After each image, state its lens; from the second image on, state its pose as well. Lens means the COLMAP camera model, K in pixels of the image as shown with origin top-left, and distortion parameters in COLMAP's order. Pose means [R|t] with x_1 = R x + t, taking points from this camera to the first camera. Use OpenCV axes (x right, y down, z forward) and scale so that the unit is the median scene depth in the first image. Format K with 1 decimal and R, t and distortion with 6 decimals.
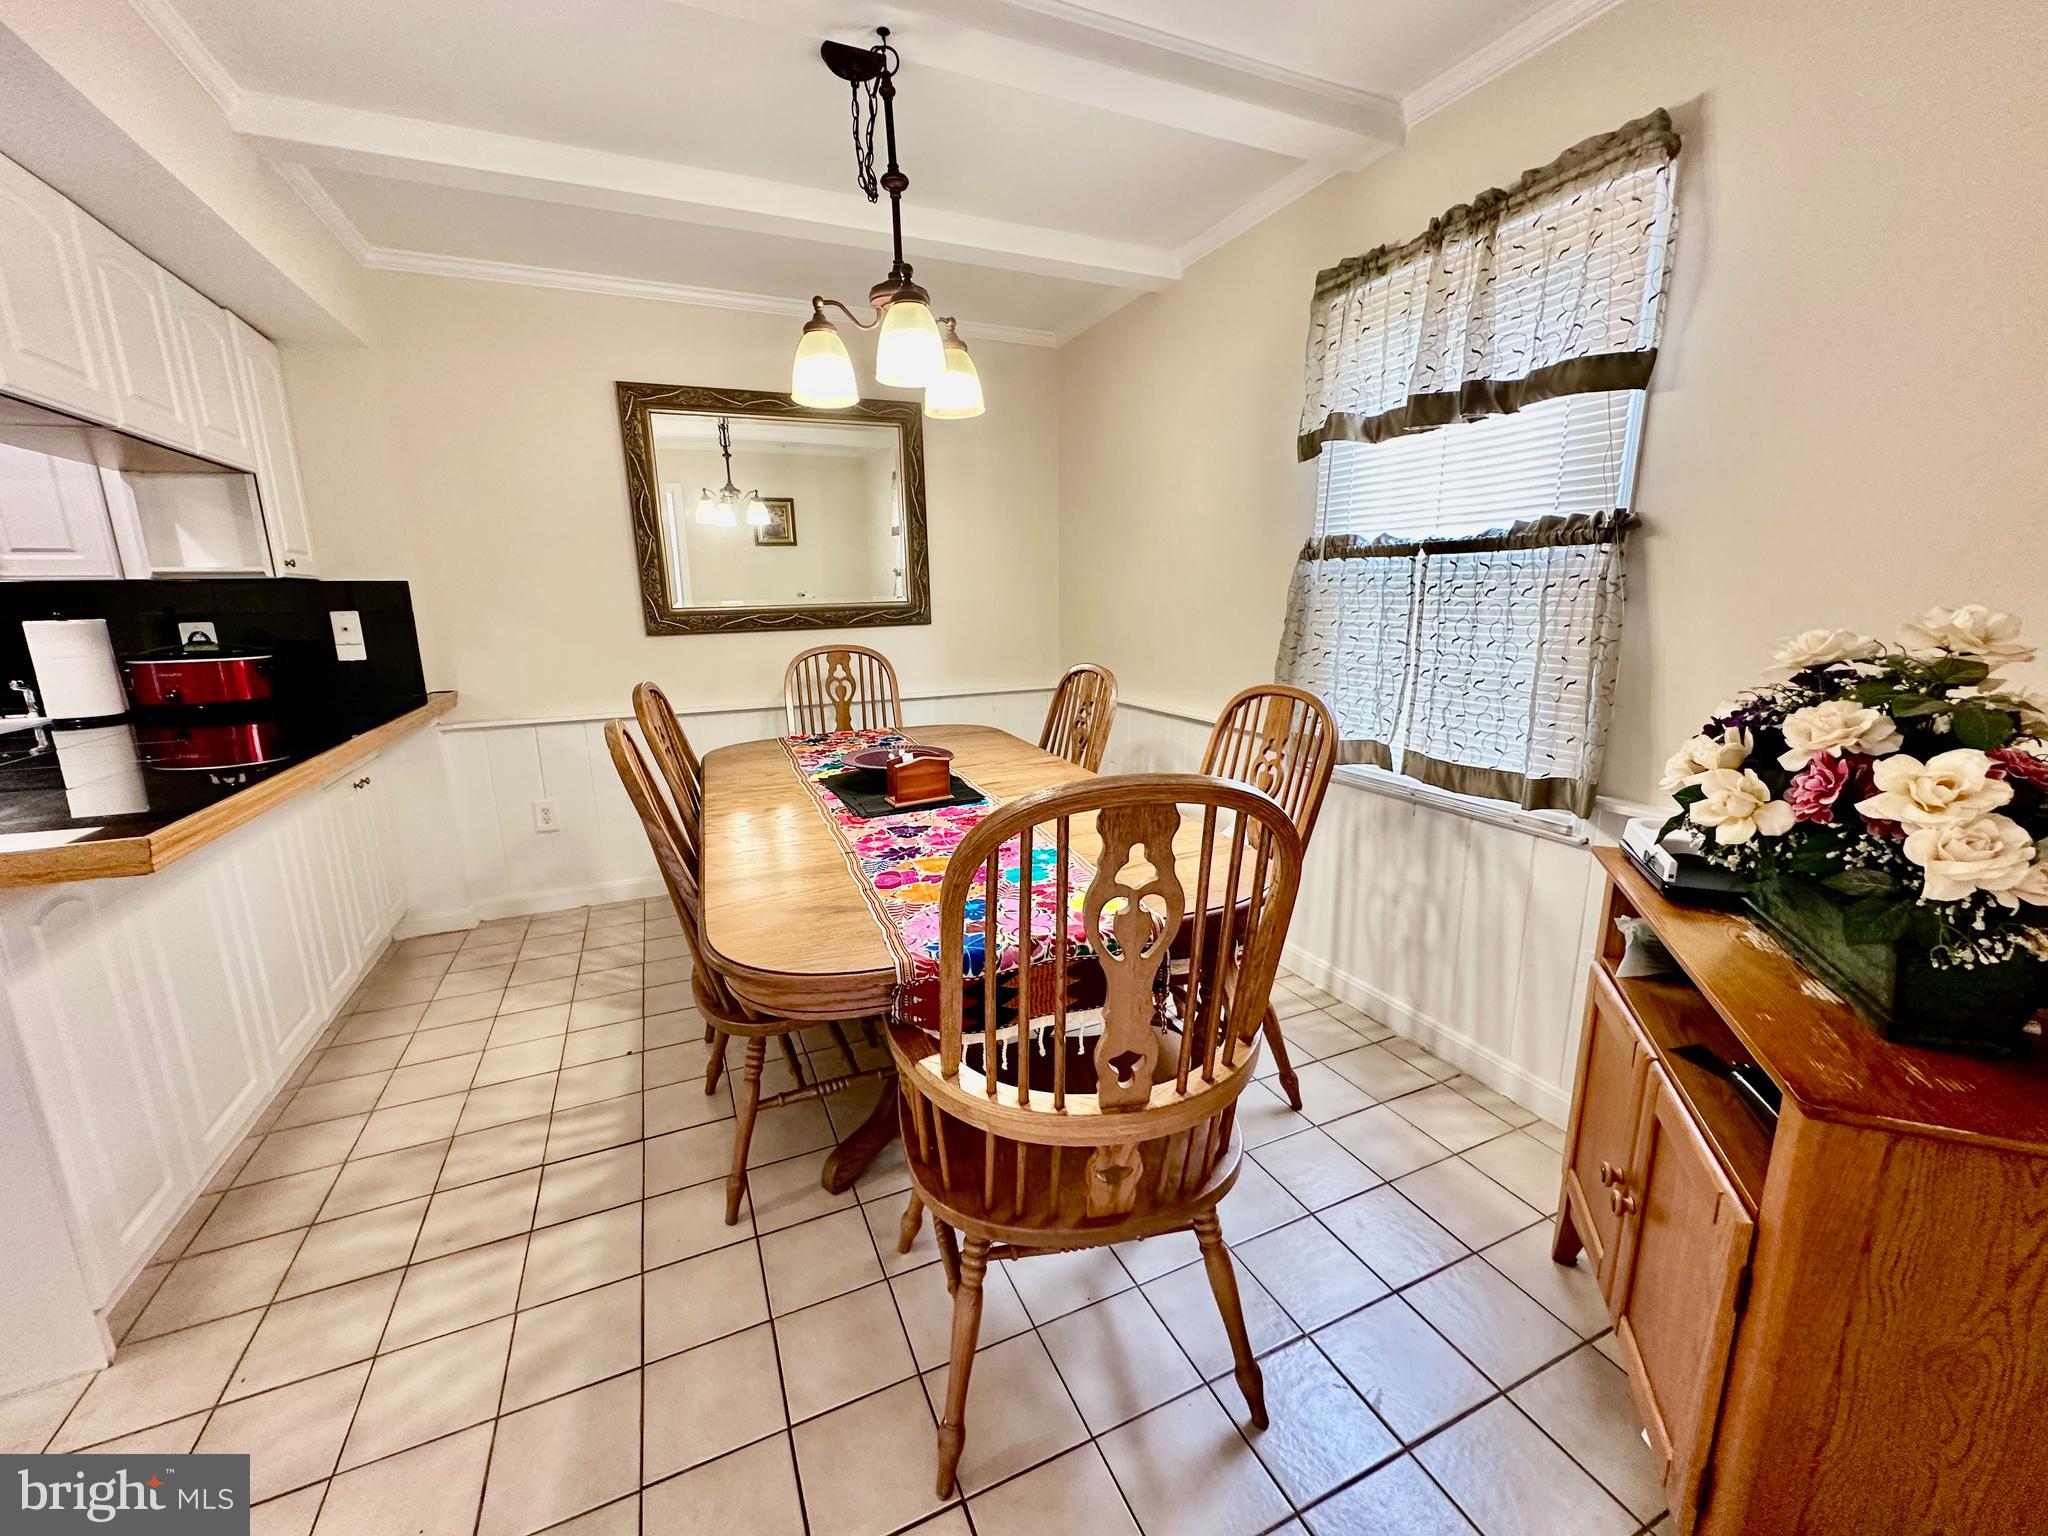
lens RADIAL K [[818.6, 0, 1026.7], [0, 818.6, 765.2], [0, 0, 1]] dist [0.007255, 0.000094]
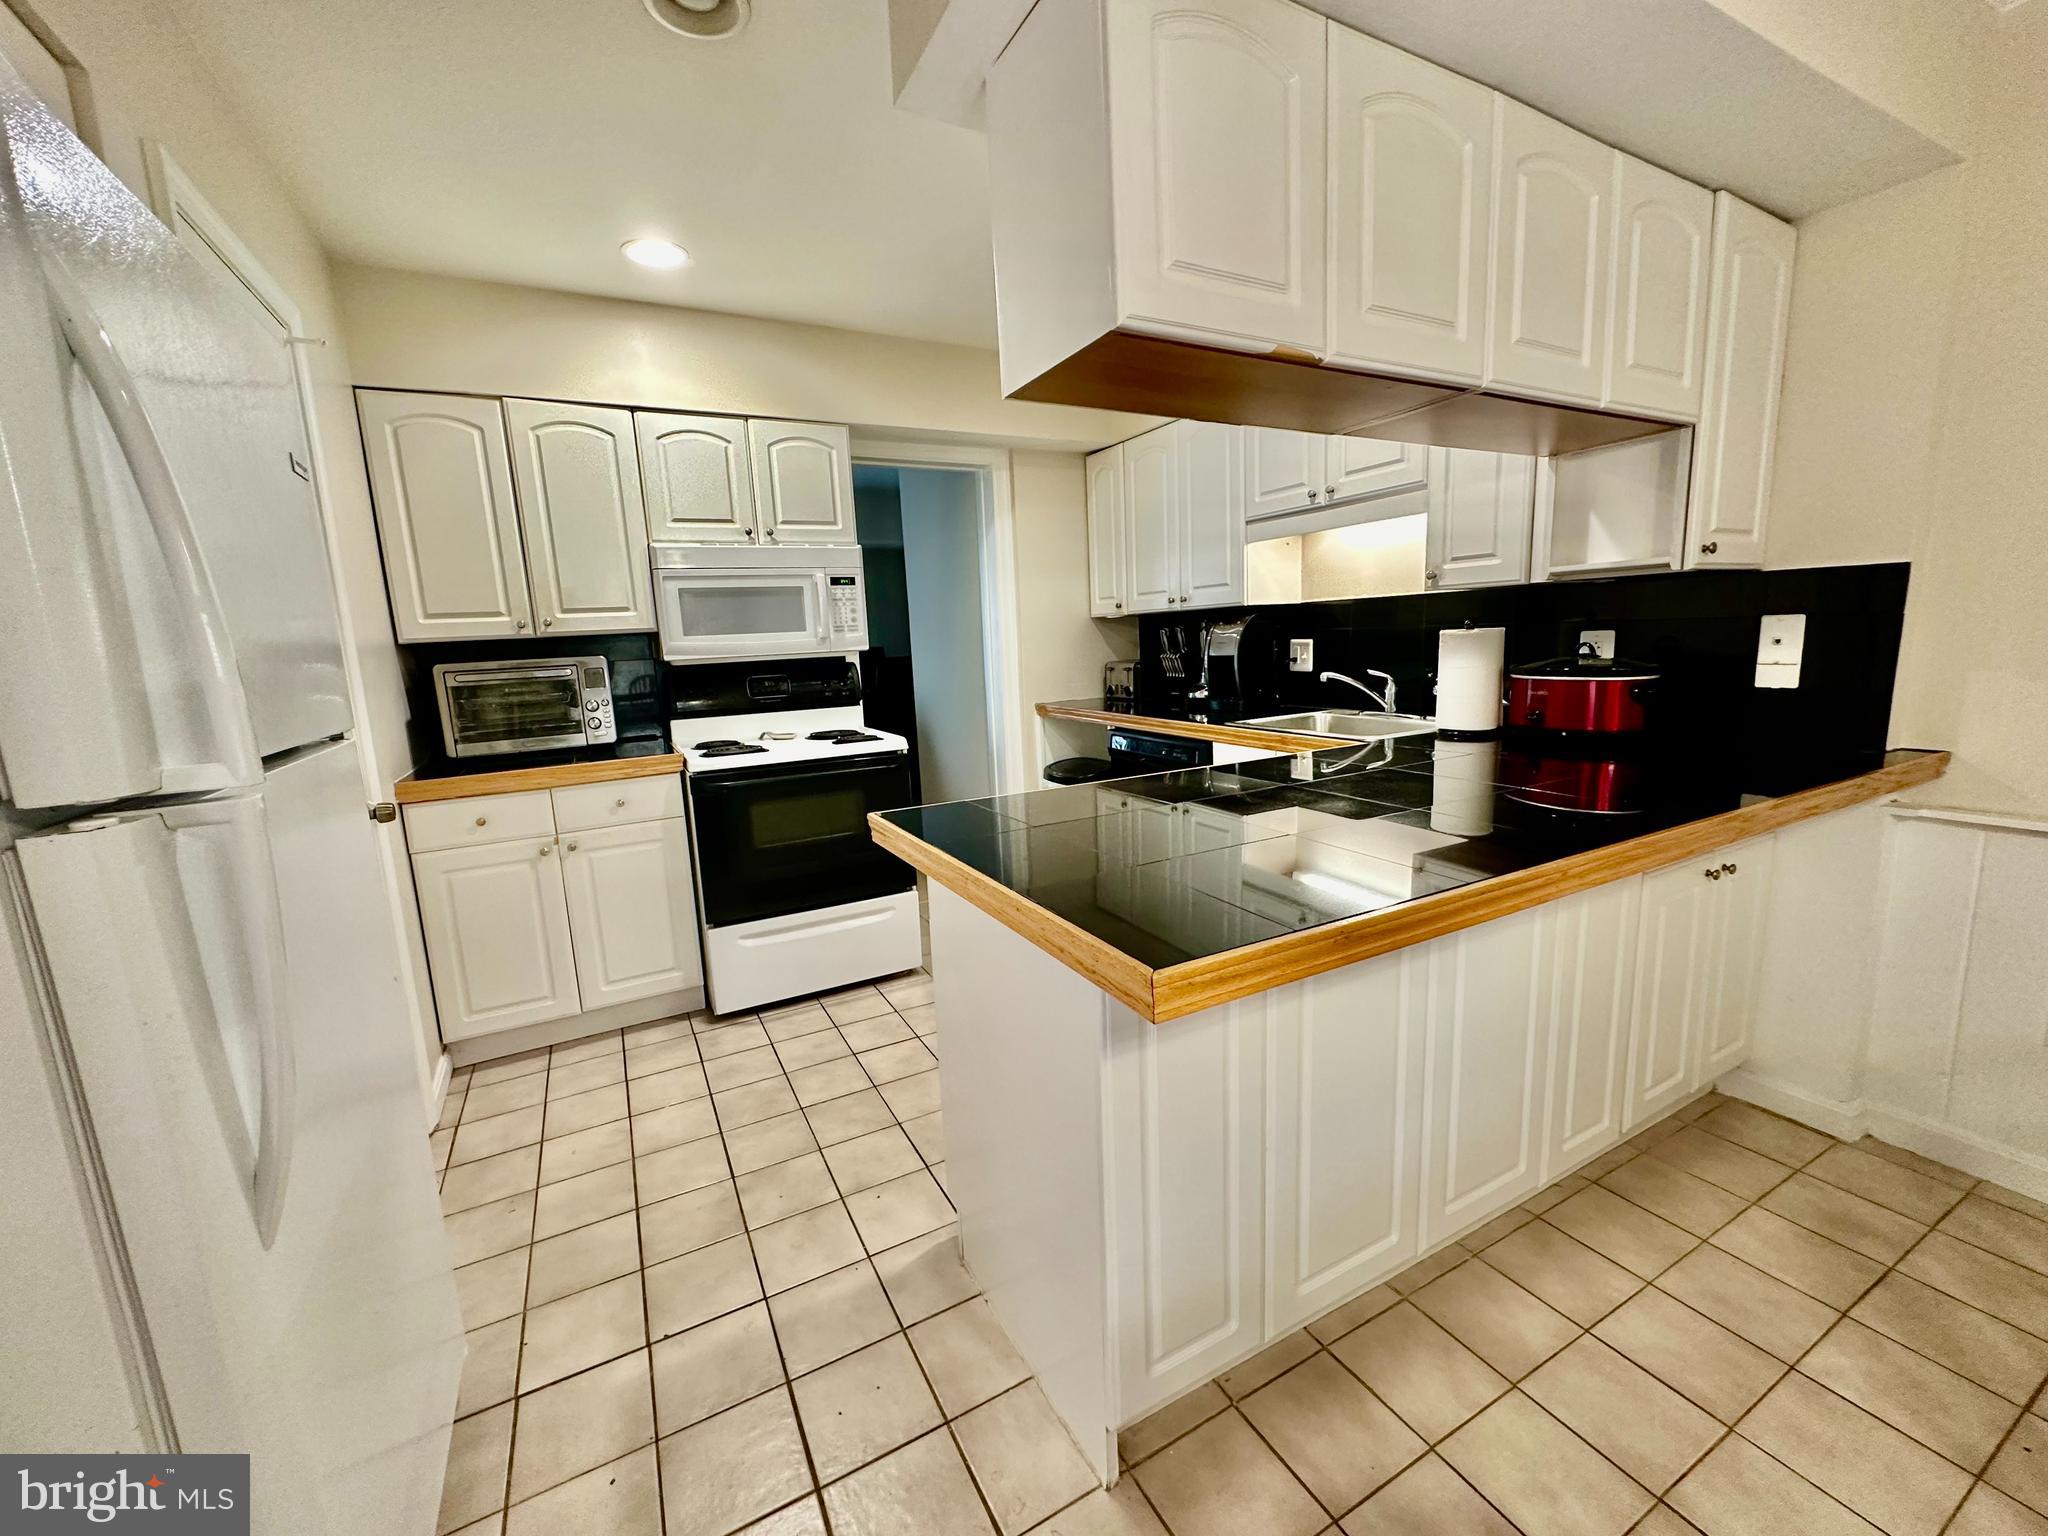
lens RADIAL K [[818.6, 0, 1032.2], [0, 818.6, 766.1], [0, 0, 1]] dist [0.007255, 0.000094]
pose [[0.065528, 0.175930, -0.982219, -0.219778], [-0.166513, 0.972461, 0.163074, -0.086264], [0.983859, 0.152867, 0.093019, 0.410308]]
